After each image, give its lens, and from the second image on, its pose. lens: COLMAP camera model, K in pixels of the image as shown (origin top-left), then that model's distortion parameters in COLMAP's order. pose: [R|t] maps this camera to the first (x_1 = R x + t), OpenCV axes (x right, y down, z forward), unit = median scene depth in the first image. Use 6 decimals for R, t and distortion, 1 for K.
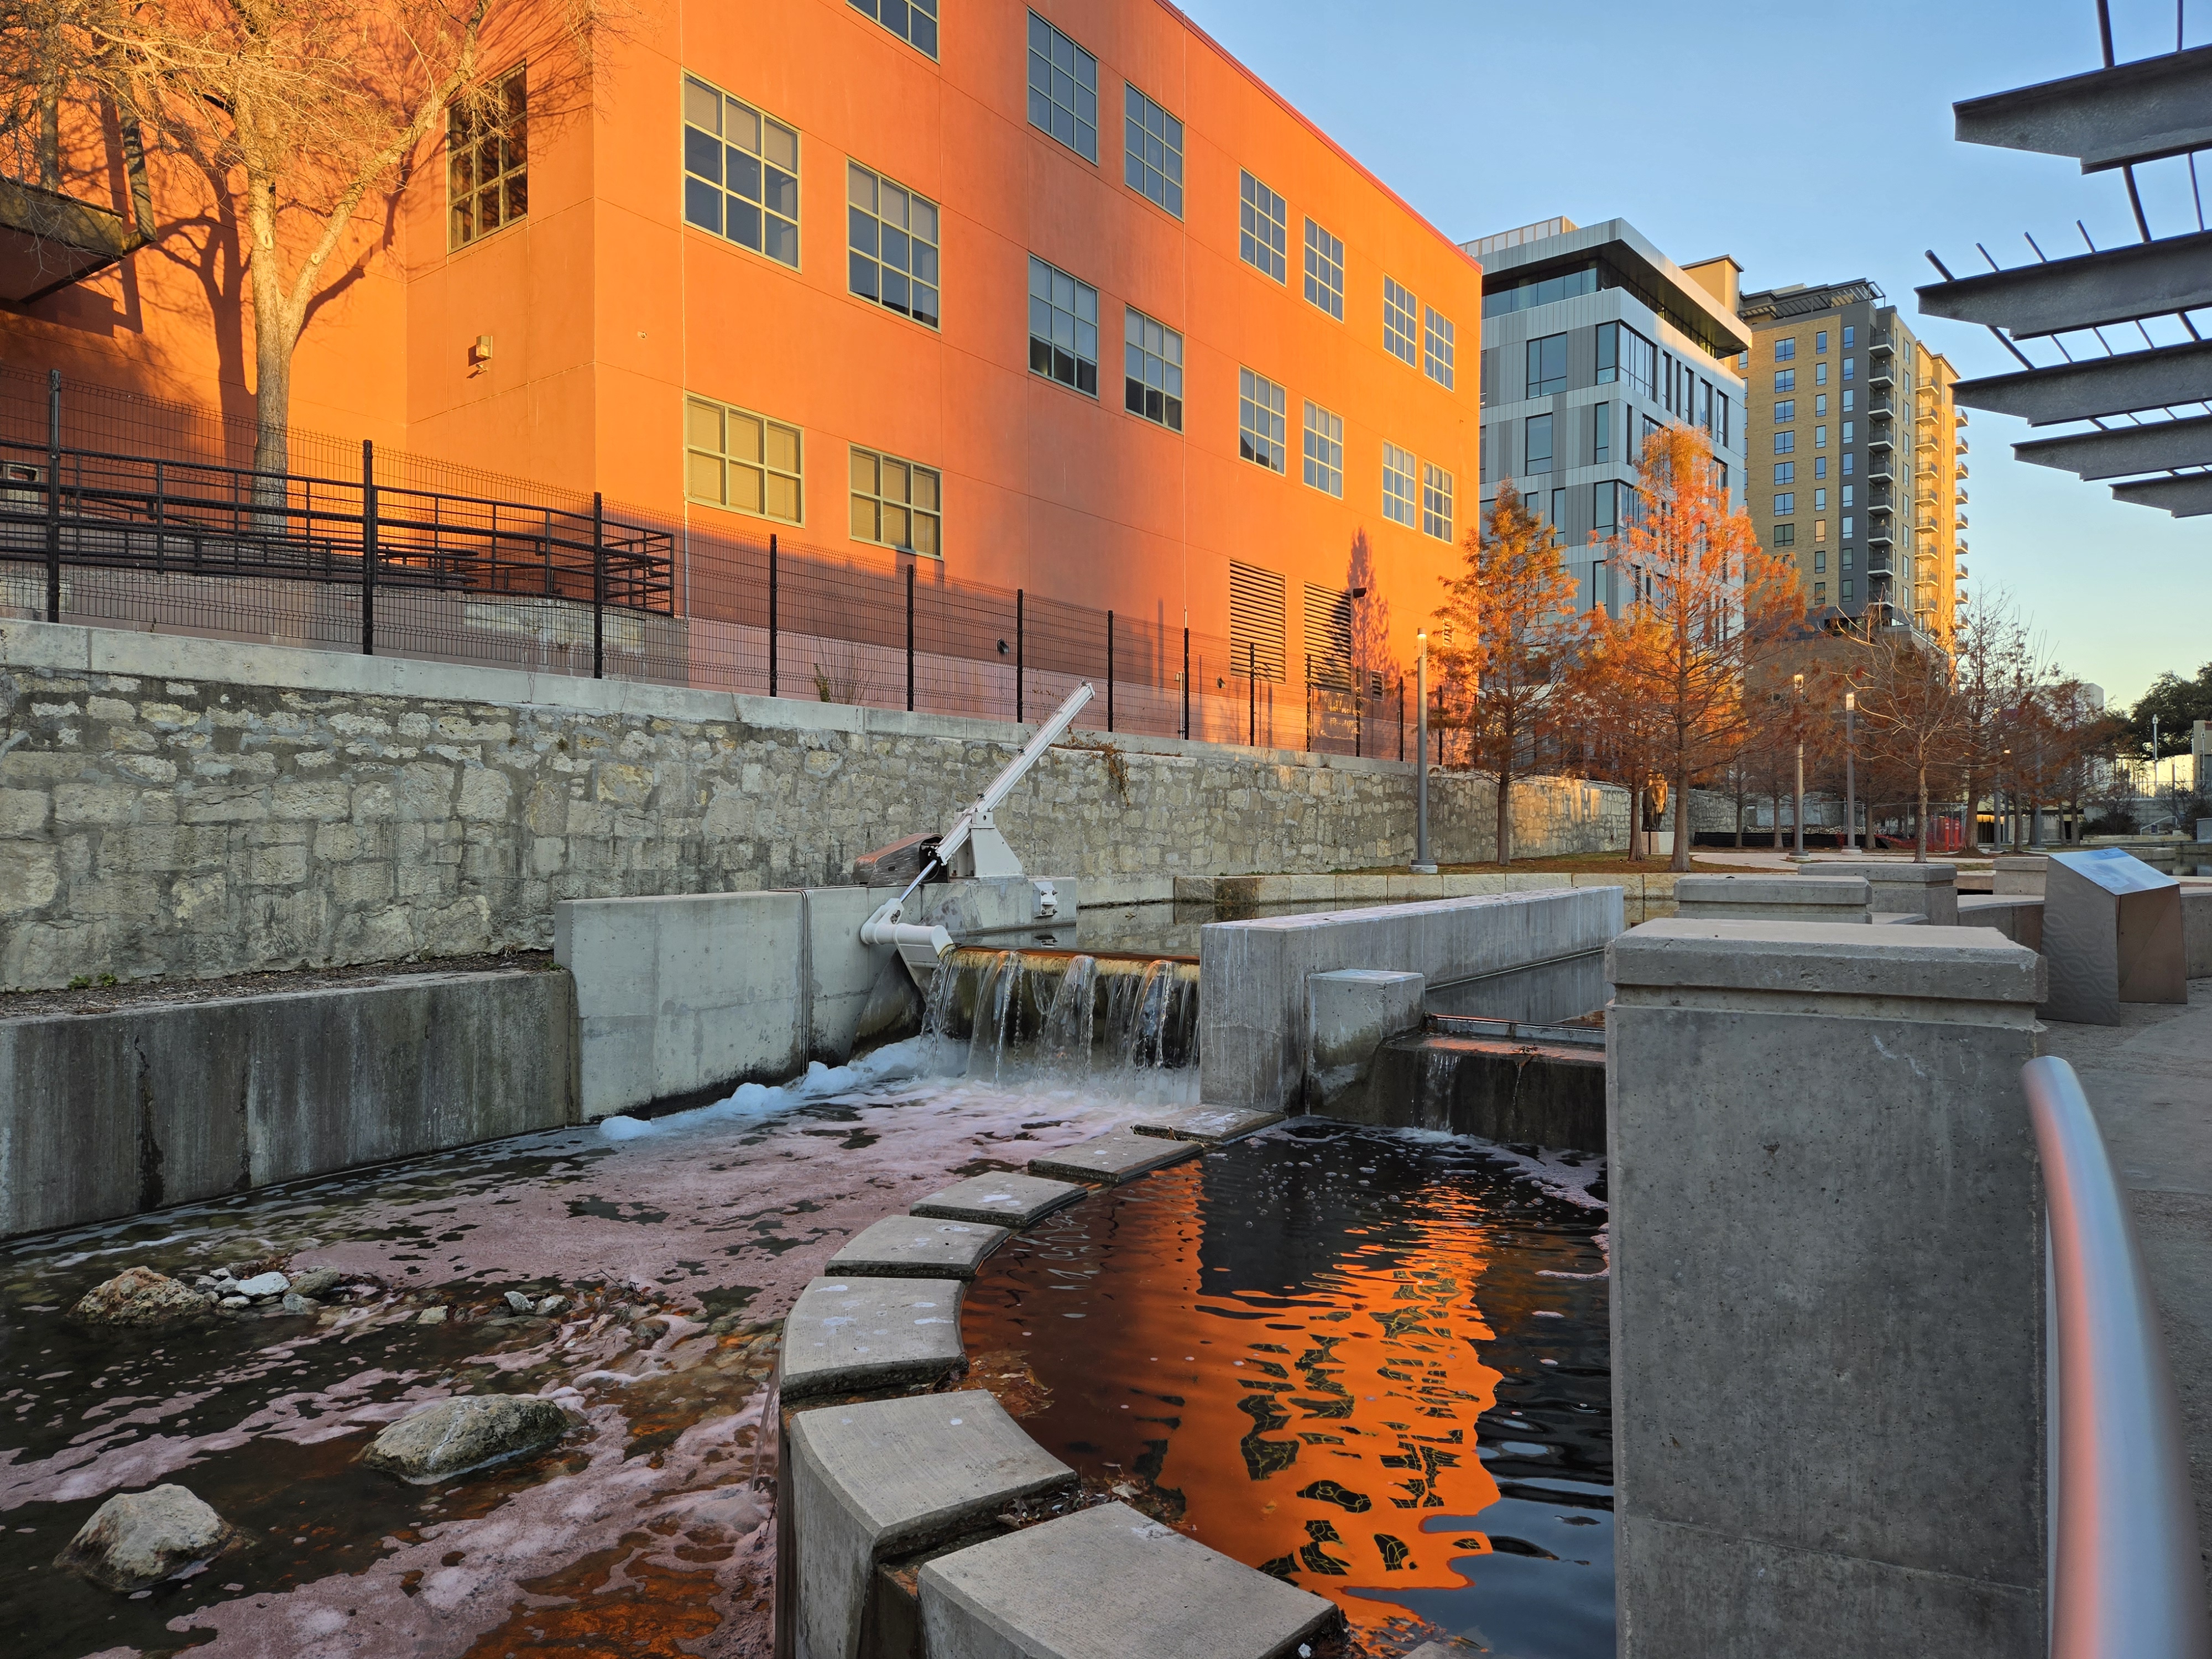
lens RADIAL K [[1428.3, 0, 1127.6], [0, 1428.3, 836.2], [0, 0, 1]] dist [0.062062, -0.004292]
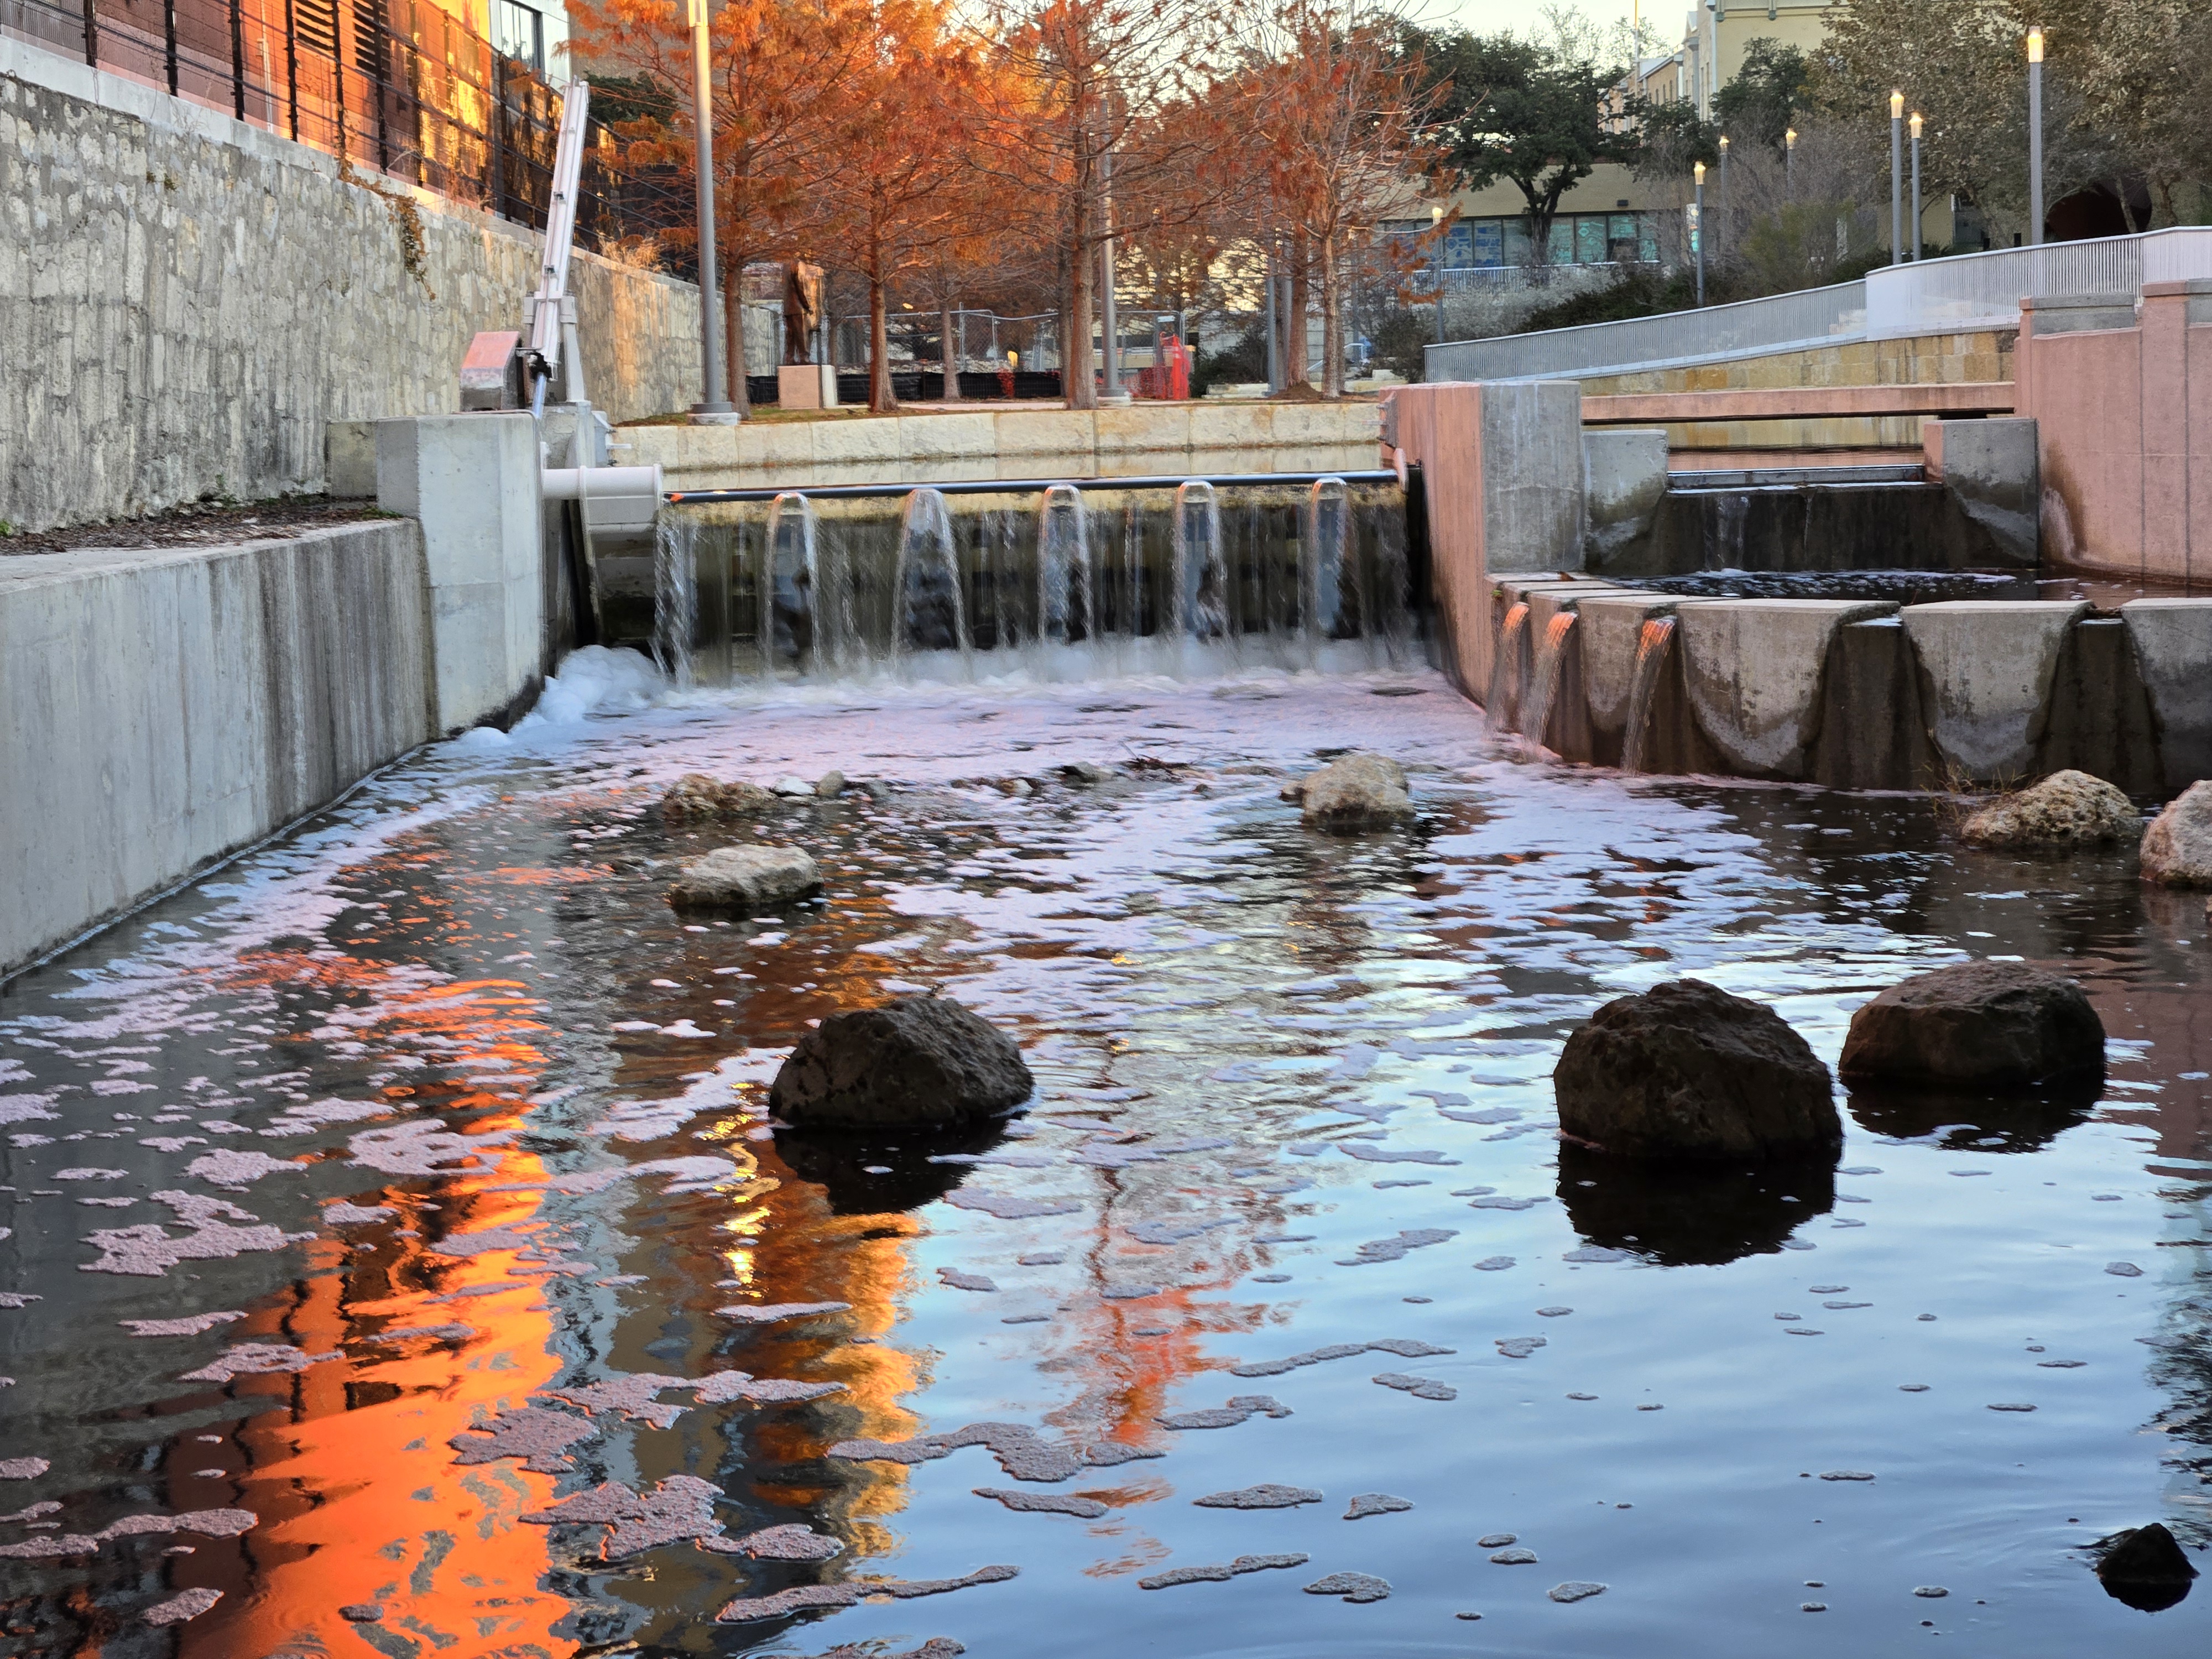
lens RADIAL K [[4125.1, 0, 1099.1], [0, 4125.1, 808.2], [0, 0, 1]] dist [-0.019376, 0.000000]
pose [[0.817168, -0.078659, 0.571006, -1.240439], [0.029612, 0.995066, 0.094697, 0.054480], [-0.575638, -0.060475, 0.815466, -0.775494]]
